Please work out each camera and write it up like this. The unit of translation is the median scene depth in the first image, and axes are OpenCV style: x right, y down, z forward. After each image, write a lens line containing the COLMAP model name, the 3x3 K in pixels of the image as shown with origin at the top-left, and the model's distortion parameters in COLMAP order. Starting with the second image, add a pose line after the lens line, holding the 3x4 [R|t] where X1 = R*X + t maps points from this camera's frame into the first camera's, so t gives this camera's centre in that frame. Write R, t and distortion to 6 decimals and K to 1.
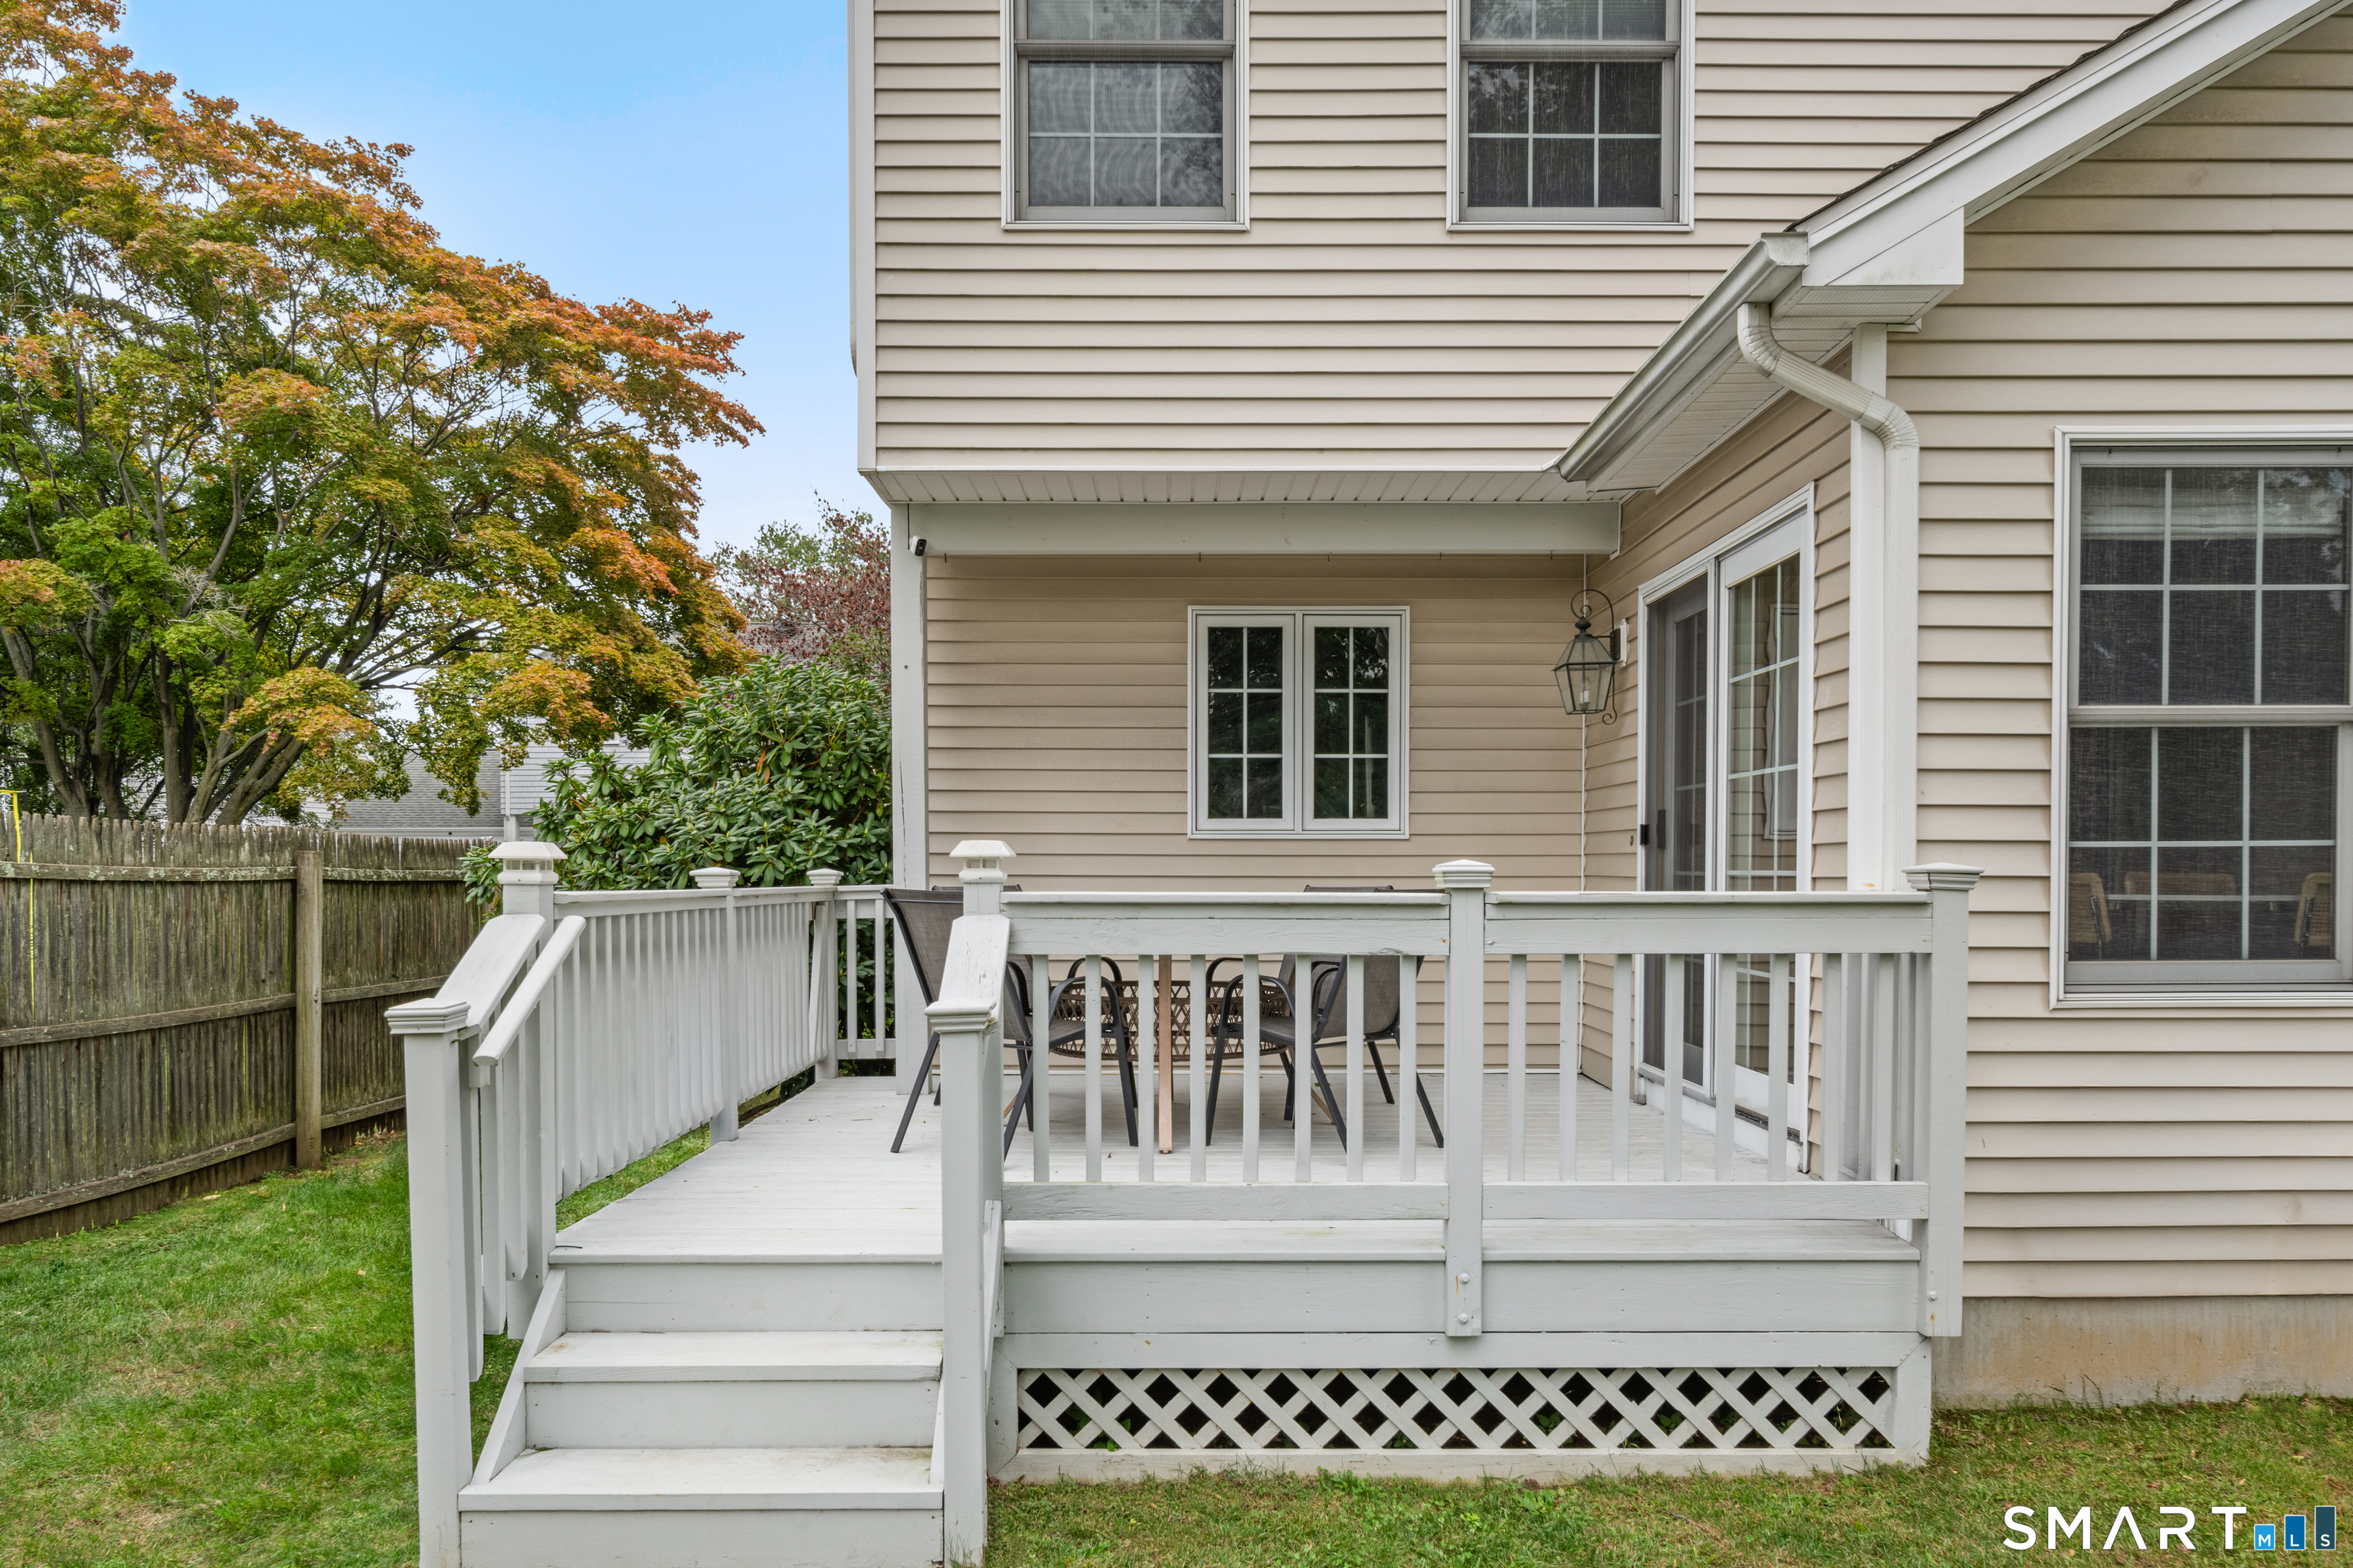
lens RADIAL K [[1657.9, 0, 1171.2], [0, 1657.9, 906.8], [0, 0, 1]] dist [0.004281, 0.005276]
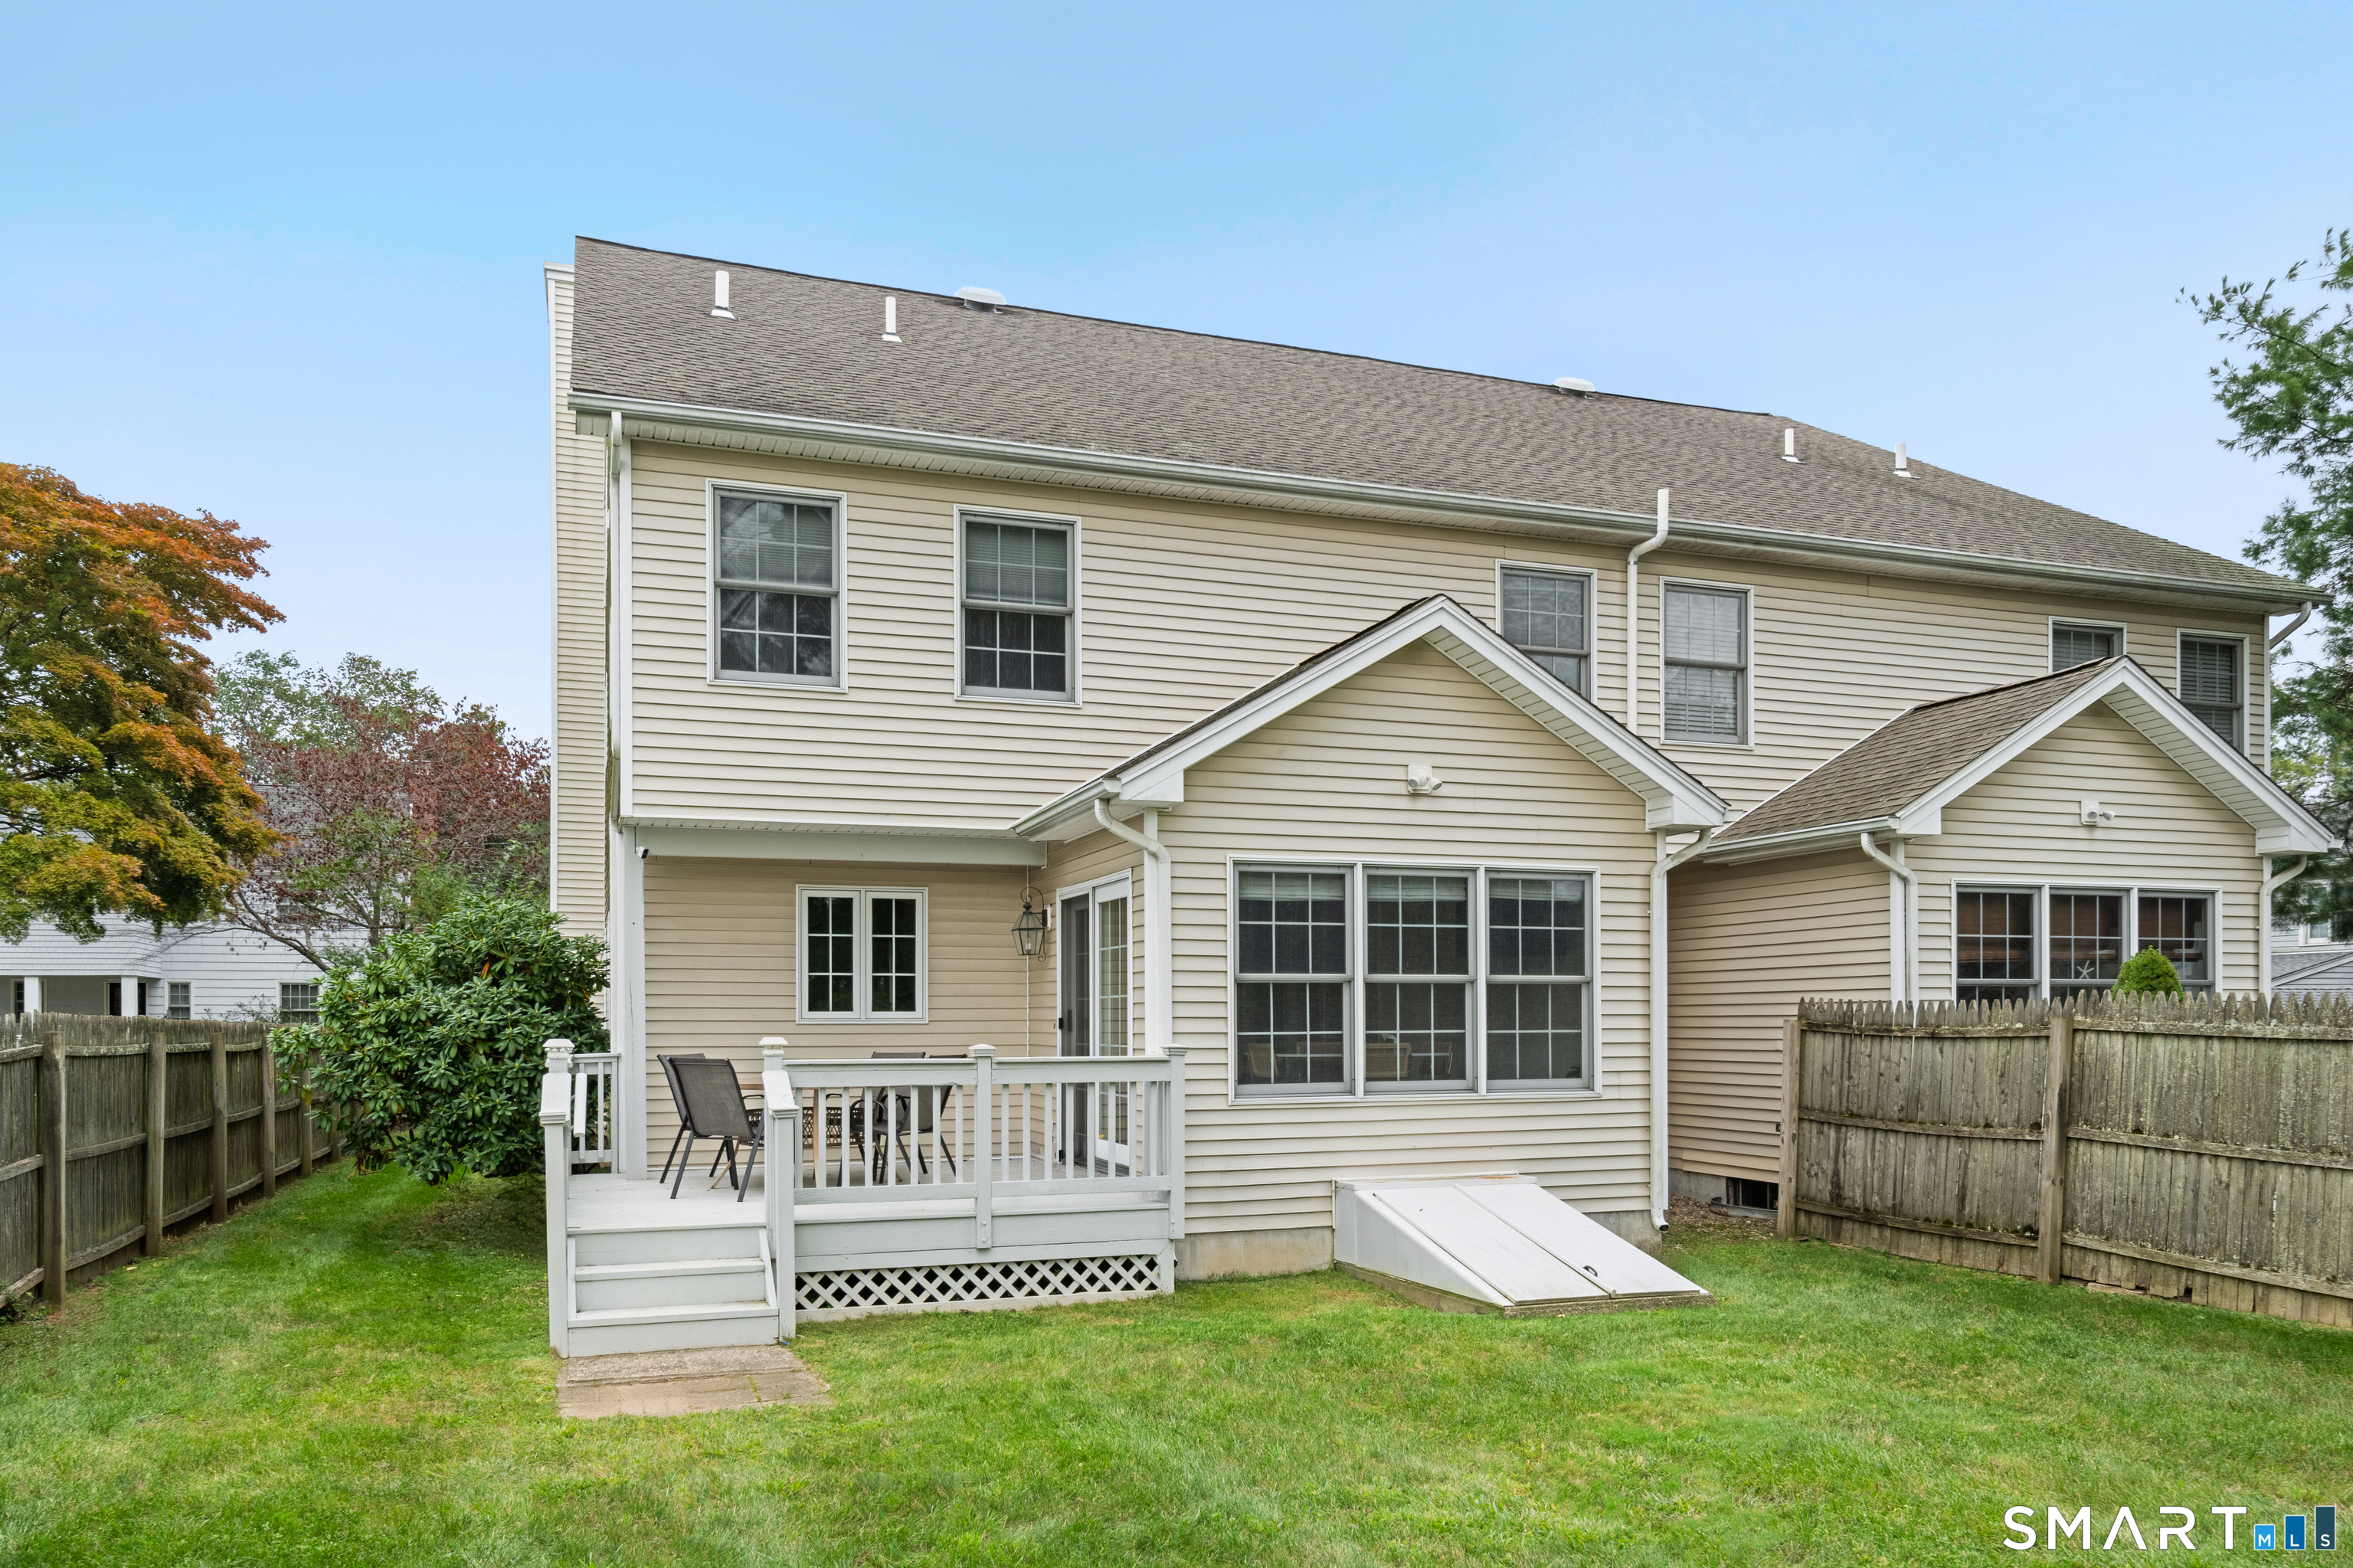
lens RADIAL K [[1713.4, 0, 1177.7], [0, 1713.4, 1024.8], [0, 0, 1]] dist [0.002718, 0.001335]
pose [[0.943492, -0.003616, 0.331375, -0.213680], [0.010456, 0.999767, -0.018861, -0.004173], [-0.331230, 0.021260, 0.943311, -0.803585]]
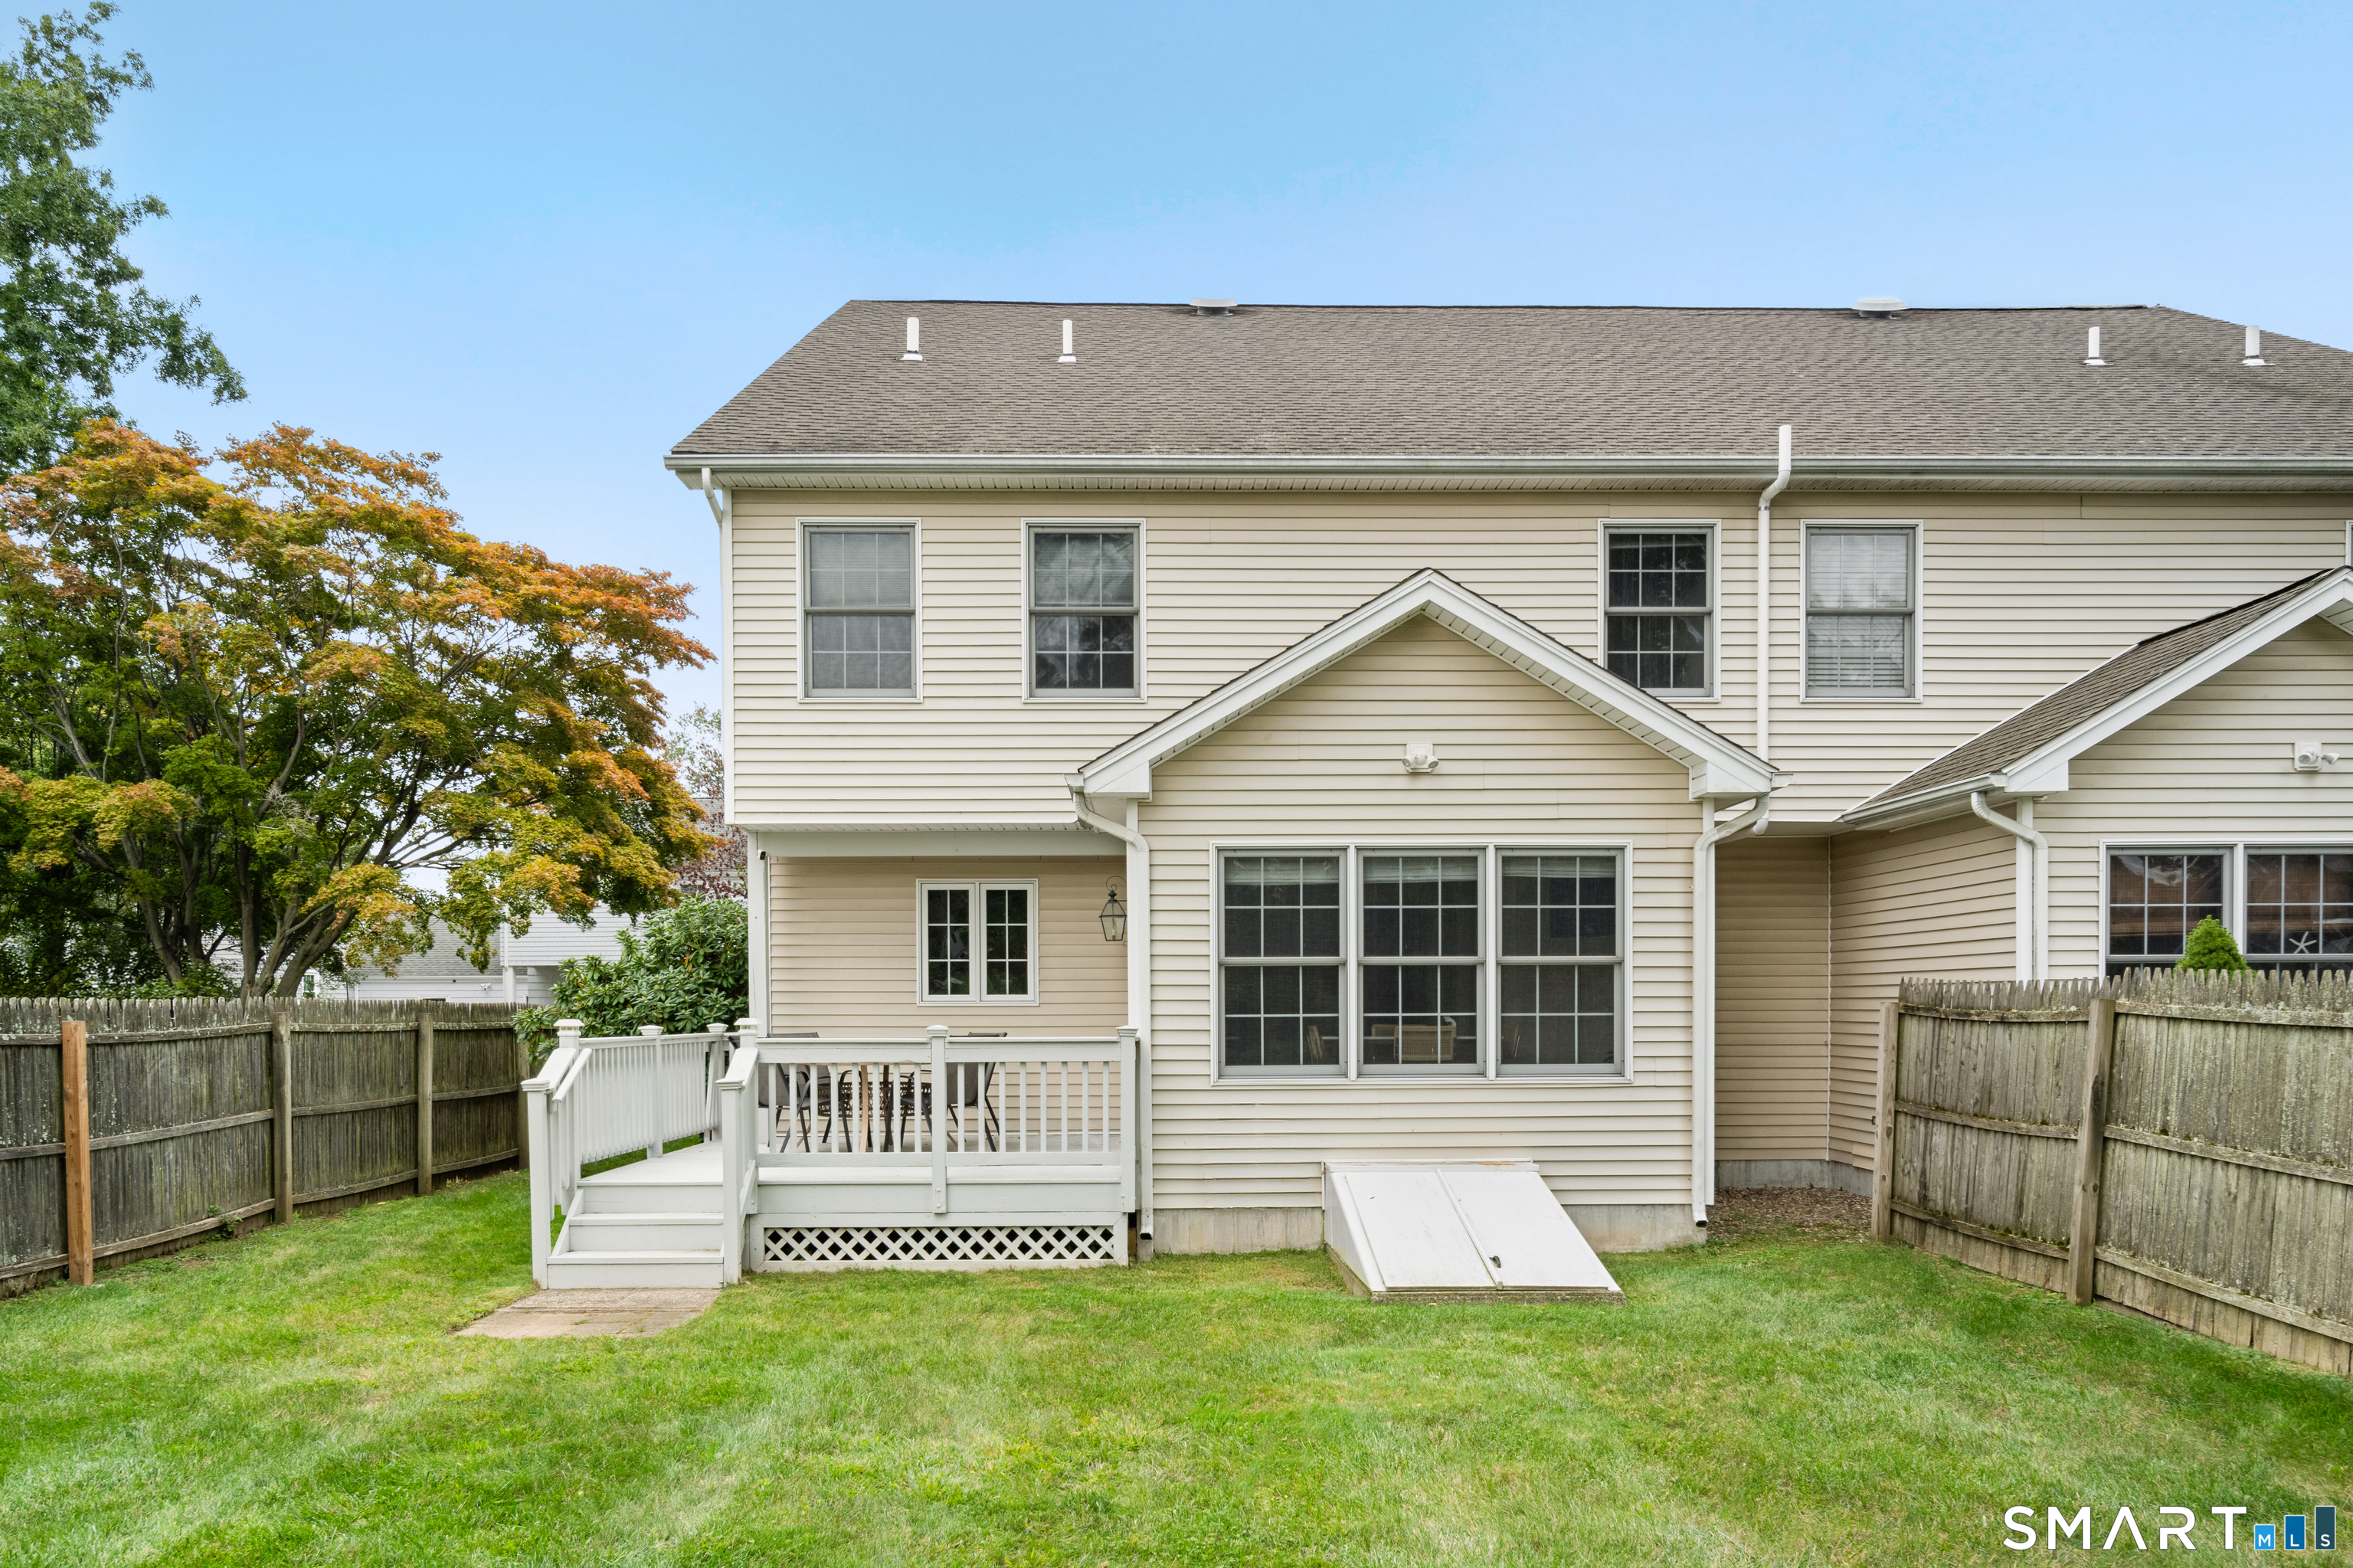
lens RADIAL K [[1713.4, 0, 1177.7], [0, 1713.4, 1024.8], [0, 0, 1]] dist [0.002718, 0.001335]
pose [[0.999986, -0.003195, 0.004100, 0.310868], [0.003236, 0.999945, -0.010006, -0.000748], [-0.004068, 0.010019, 0.999942, -0.949155]]
